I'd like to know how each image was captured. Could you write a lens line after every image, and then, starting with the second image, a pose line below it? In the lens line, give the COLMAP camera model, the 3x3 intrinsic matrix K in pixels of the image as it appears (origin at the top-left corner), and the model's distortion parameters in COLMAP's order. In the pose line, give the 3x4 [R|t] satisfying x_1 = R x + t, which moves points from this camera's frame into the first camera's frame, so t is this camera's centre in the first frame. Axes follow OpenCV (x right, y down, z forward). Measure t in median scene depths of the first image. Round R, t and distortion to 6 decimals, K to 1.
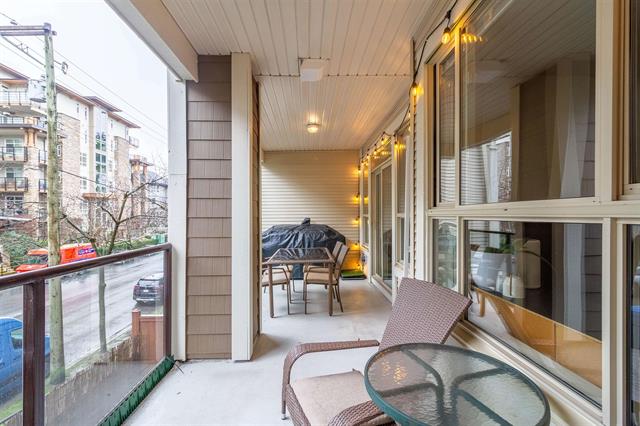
lens RADIAL K [[296.8, 0, 319.1], [0, 296.8, 217.8], [0, 0, 1]] dist [0.004949, -0.000604]
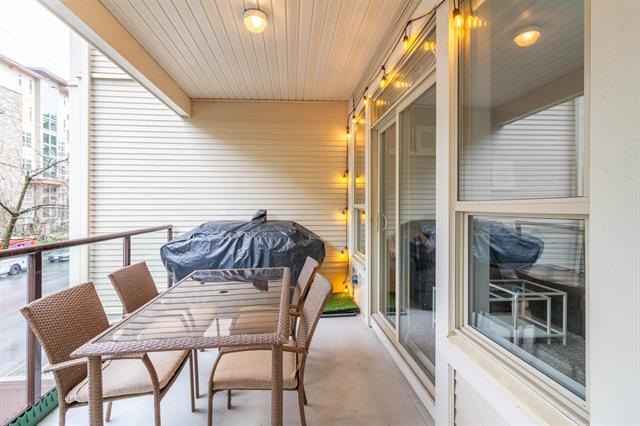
lens RADIAL K [[296.8, 0, 320.8], [0, 296.8, 209.2], [0, 0, 1]] dist [0.004949, -0.000604]
pose [[0.997946, 0.004916, 0.063875, 0.040265], [-0.005100, 0.999983, 0.002711, -0.003057], [-0.063861, -0.003031, 0.997954, 0.391180]]
